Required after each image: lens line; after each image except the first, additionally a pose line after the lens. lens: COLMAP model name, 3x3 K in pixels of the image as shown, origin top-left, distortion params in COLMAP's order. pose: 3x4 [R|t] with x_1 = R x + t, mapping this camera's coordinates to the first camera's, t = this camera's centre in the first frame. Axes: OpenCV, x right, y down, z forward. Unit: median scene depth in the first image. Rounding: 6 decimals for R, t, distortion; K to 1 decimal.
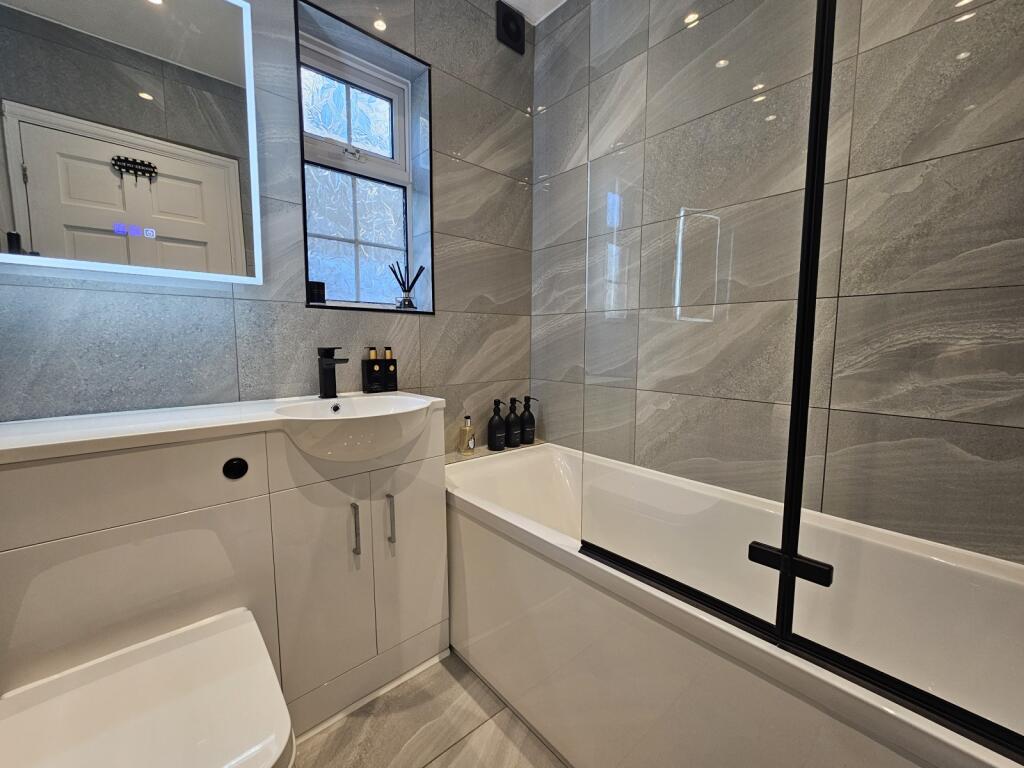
lens RADIAL K [[419.1, 0, 516.3], [0, 419.1, 385.2], [0, 0, 1]] dist [0.001613, -0.001238]
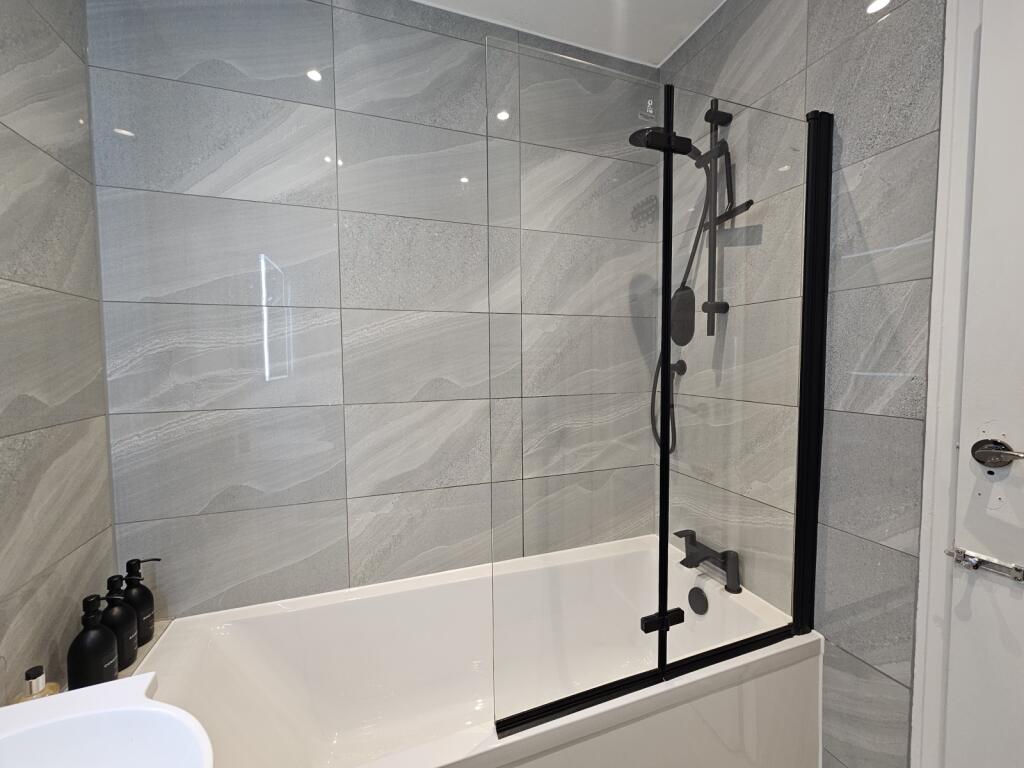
lens RADIAL K [[419.1, 0, 506.1], [0, 419.1, 385.0], [0, 0, 1]] dist [0.001613, -0.001238]
pose [[0.366450, -0.064380, 0.928208, -0.323979], [0.107329, 0.993869, 0.026562, -0.184319], [-0.924227, 0.089890, 0.371113, 0.337980]]
